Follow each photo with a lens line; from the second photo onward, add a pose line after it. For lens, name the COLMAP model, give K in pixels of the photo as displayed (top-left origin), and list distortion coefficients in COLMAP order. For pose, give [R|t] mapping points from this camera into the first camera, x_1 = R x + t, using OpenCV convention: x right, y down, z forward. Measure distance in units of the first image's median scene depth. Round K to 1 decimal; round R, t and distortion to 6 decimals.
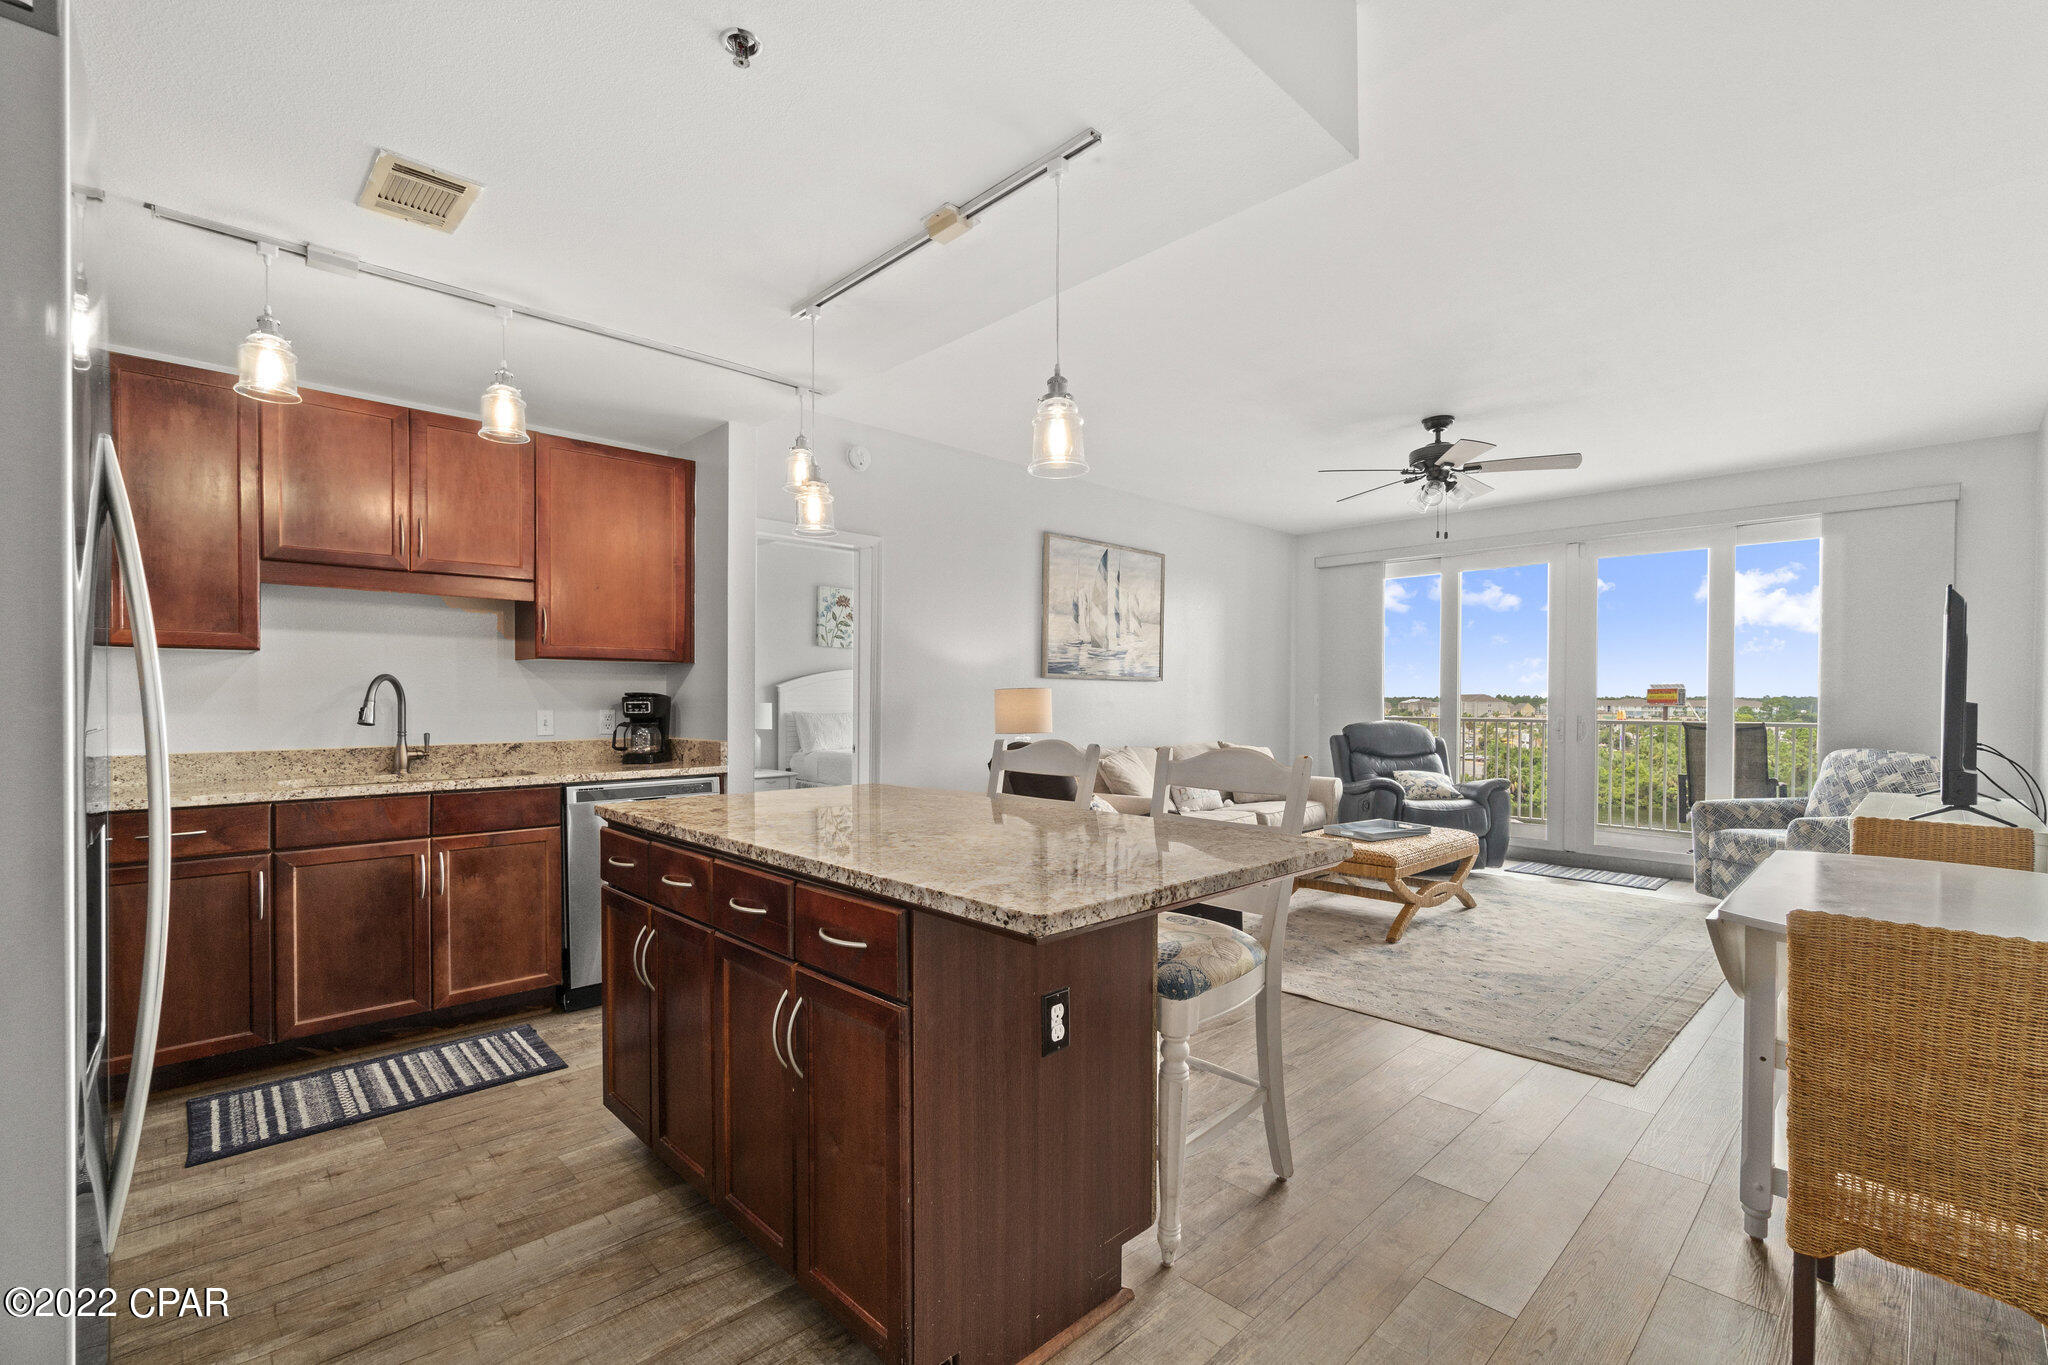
lens RADIAL K [[886.9, 0, 1033.3], [0, 886.9, 703.2], [0, 0, 1]] dist [-0.006092, 0.002187]
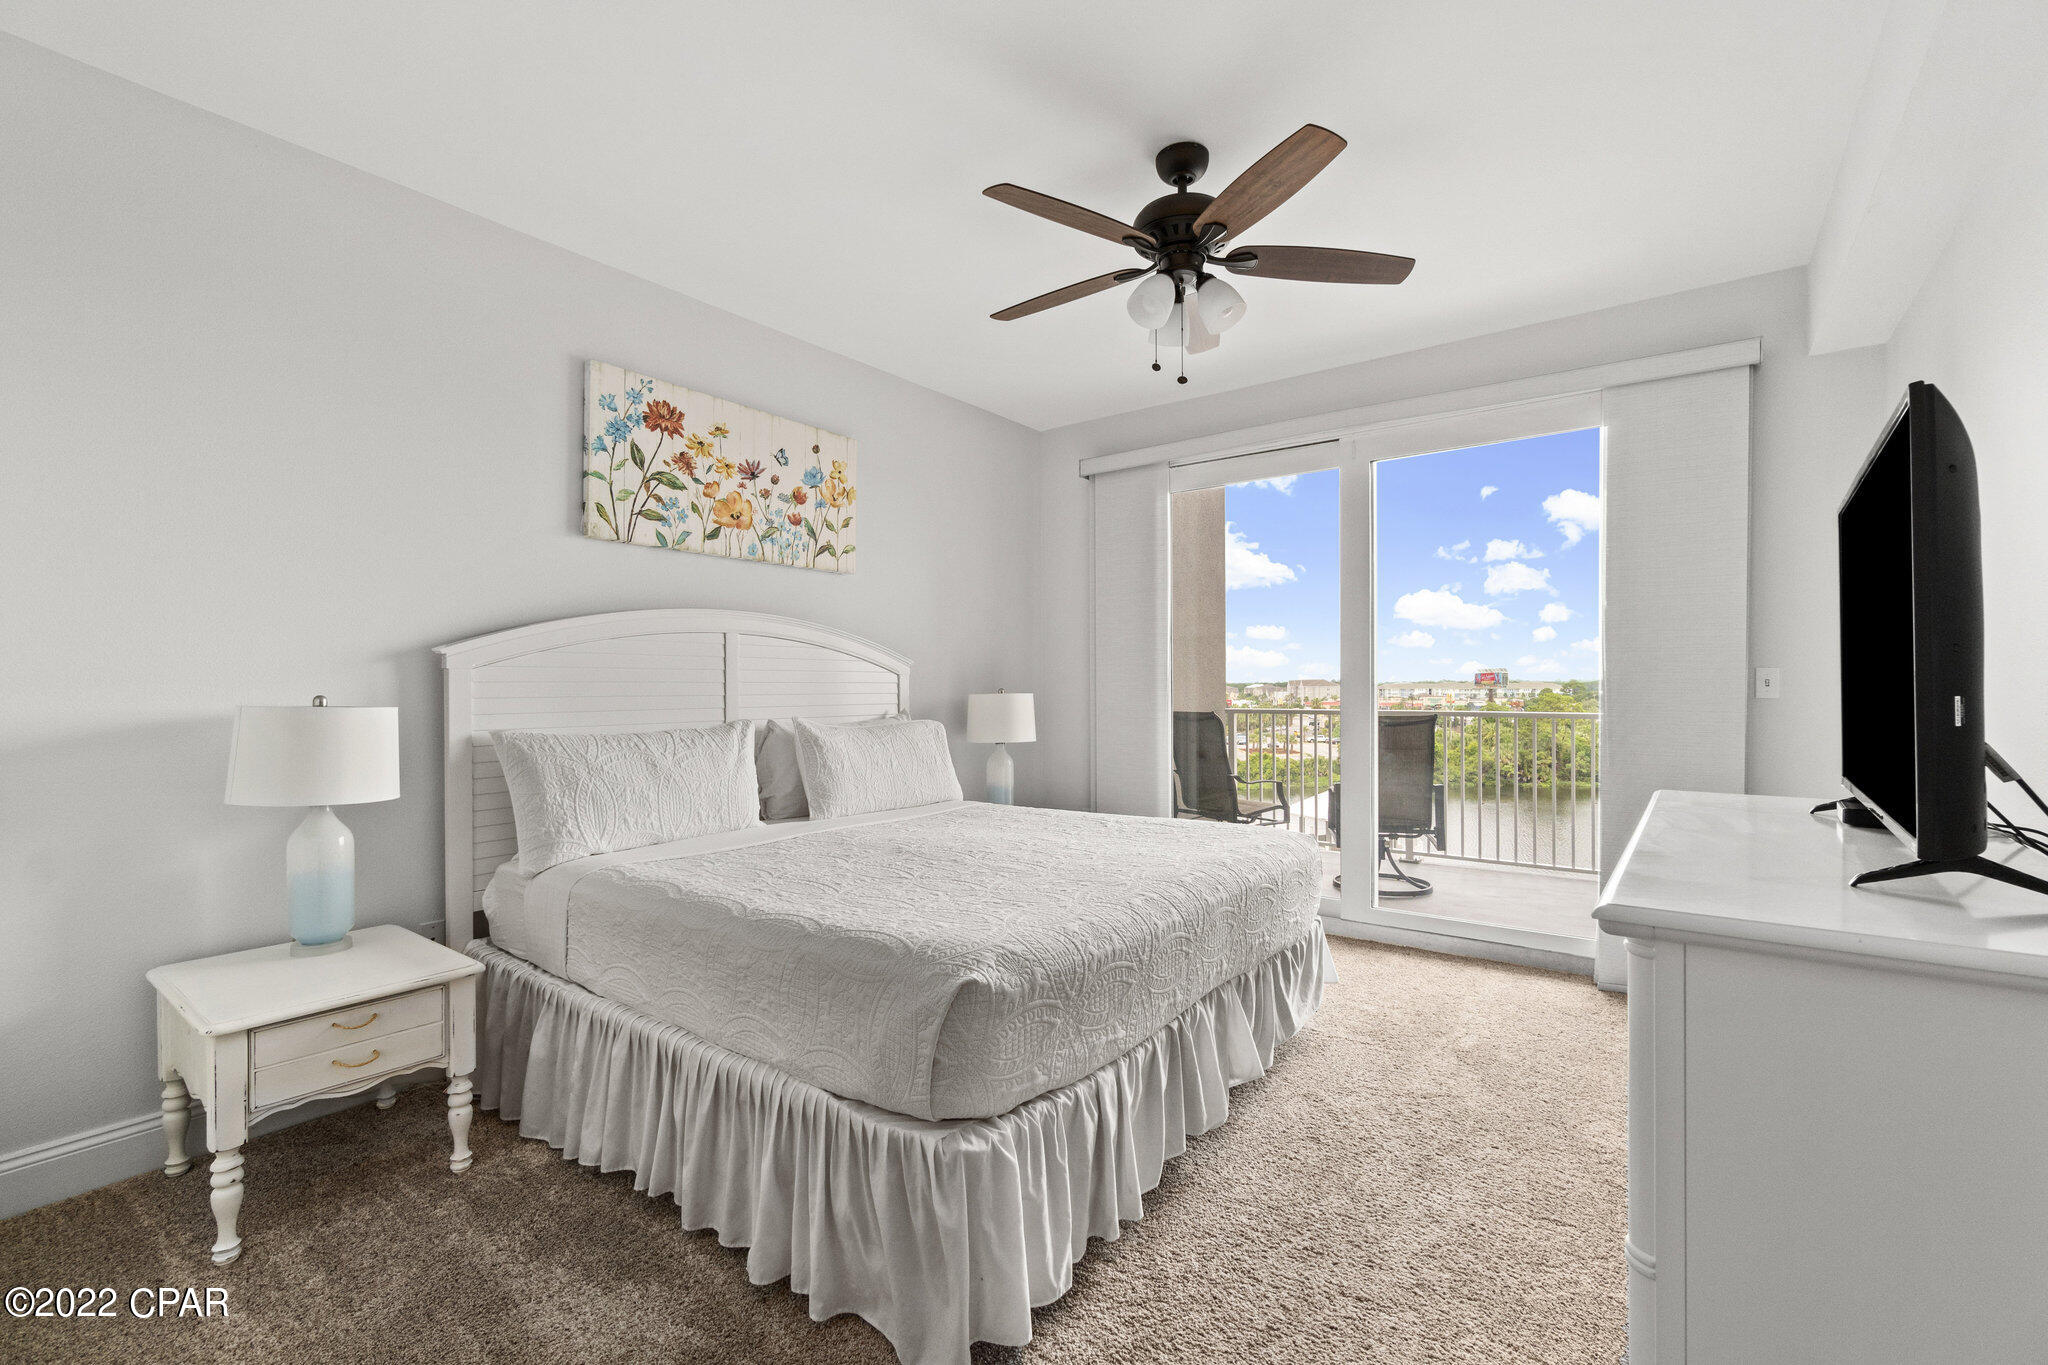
lens RADIAL K [[886.9, 0, 1028.0], [0, 886.9, 678.6], [0, 0, 1]] dist [-0.006092, 0.002187]
pose [[0.988126, -0.009768, 0.153338, -0.244588], [0.012099, 0.999825, -0.014277, -0.004774], [-0.153171, 0.015963, 0.988071, 1.224724]]
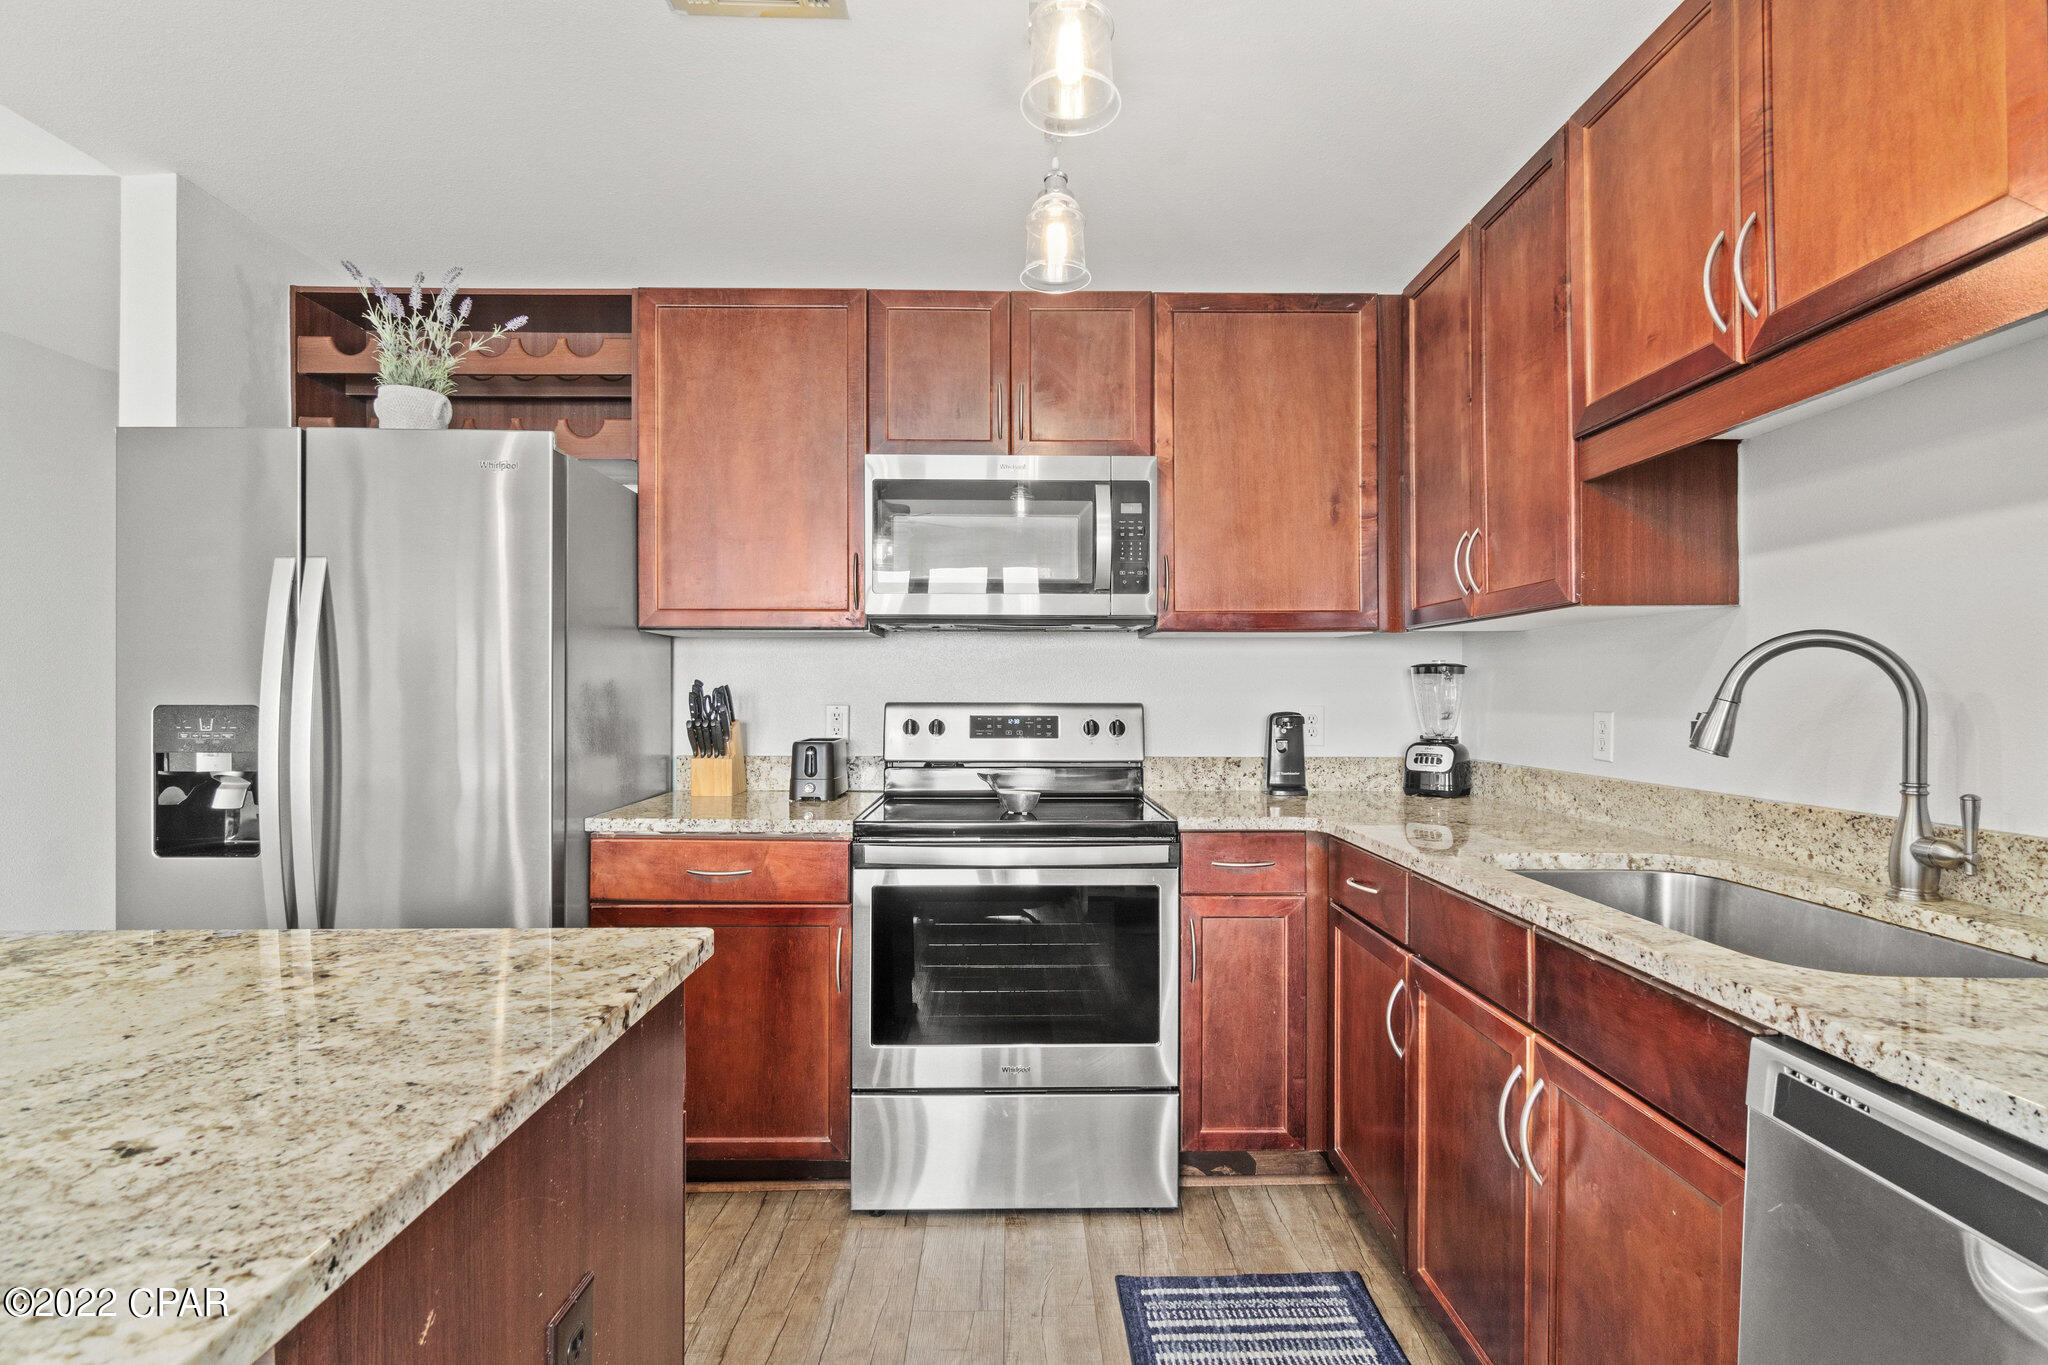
lens RADIAL K [[960.3, 0, 1027.8], [0, 960.3, 690.2], [0, 0, 1]] dist [-0.009095, -0.000131]
pose [[-0.687913, -0.005034, -0.725776, -0.131470], [-0.007173, 0.999974, -0.000137, -0.002546], [0.725758, 0.005112, -0.687931, 0.739182]]
